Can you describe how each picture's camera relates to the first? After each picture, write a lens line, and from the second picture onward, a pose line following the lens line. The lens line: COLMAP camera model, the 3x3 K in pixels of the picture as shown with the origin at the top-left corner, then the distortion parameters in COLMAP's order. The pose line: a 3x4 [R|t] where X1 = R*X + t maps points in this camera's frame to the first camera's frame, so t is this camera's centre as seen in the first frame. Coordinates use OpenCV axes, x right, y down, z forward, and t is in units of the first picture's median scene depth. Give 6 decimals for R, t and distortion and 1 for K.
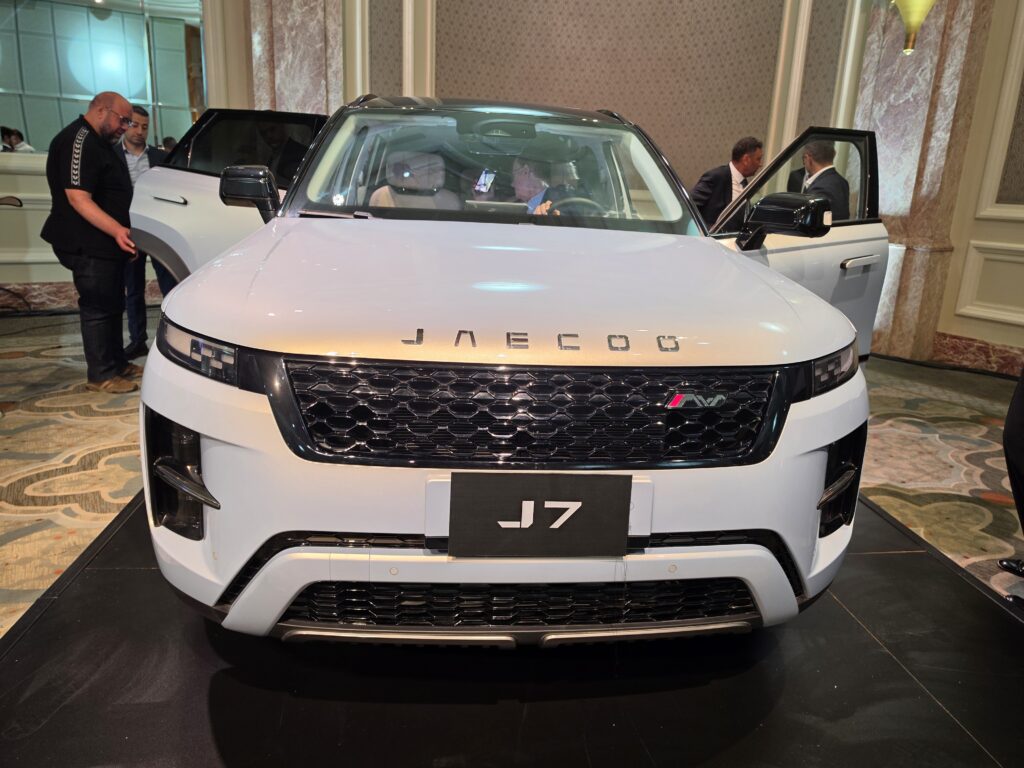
lens RADIAL K [[737.9, 0, 522.7], [0, 737.9, 379.8], [0, 0, 1]] dist [0.030779, -0.036442]
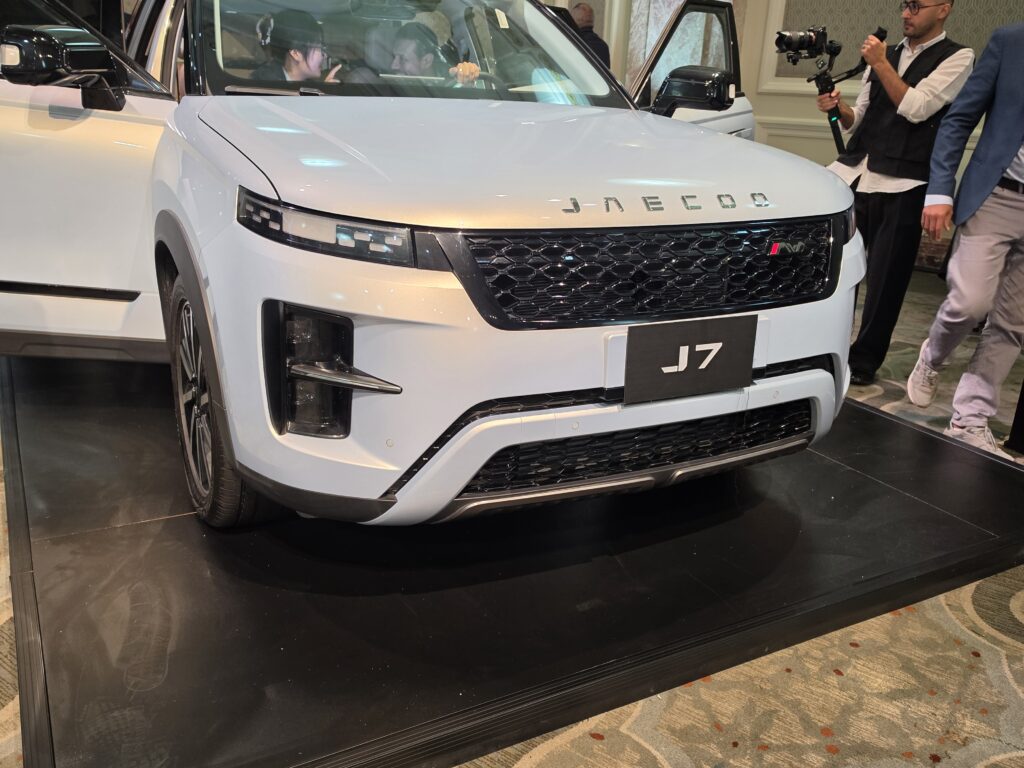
lens RADIAL K [[908.0, 0, 512.1], [0, 908.0, 392.1], [0, 0, 1]] dist [0.045776, -0.019579]
pose [[0.925682, -0.129991, 0.355267, -0.622795], [0.096614, 0.989202, 0.110208, 0.046376], [-0.365757, -0.067694, 0.928245, -0.166898]]
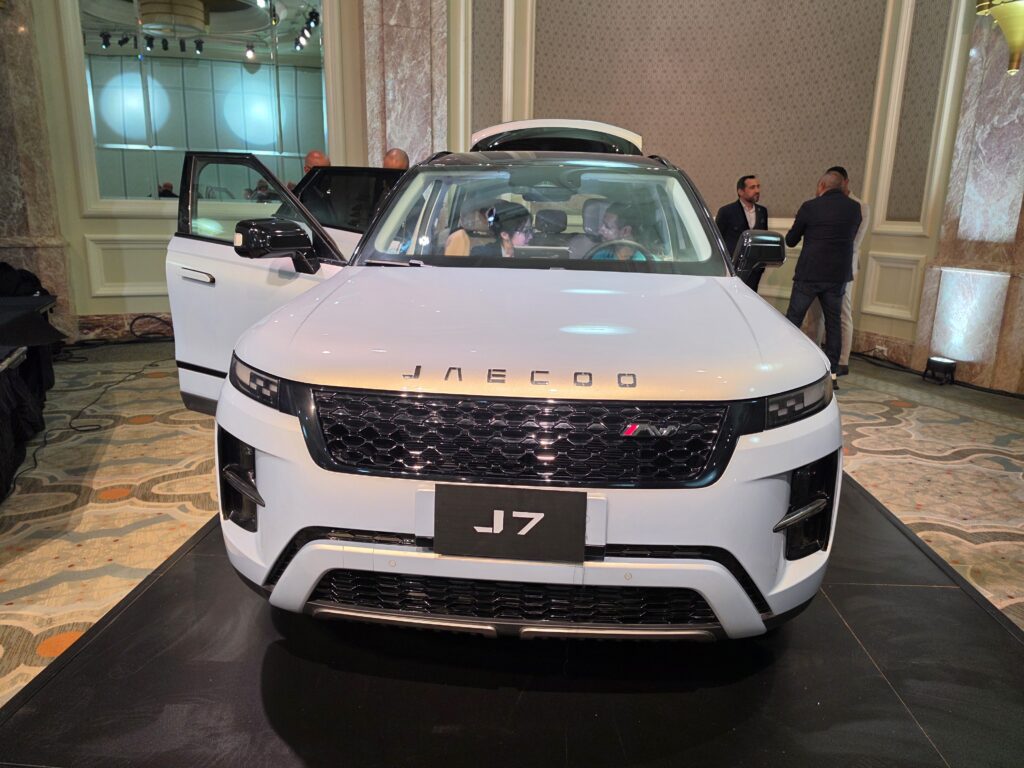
lens RADIAL K [[737.9, 0, 514.3], [0, 737.9, 388.0], [0, 0, 1]] dist [0.030779, -0.036442]
pose [[0.984609, 0.015037, -0.174123, 0.200399], [-0.018890, 0.999612, -0.020492, -0.008973], [0.173748, 0.023466, 0.984511, -0.151233]]
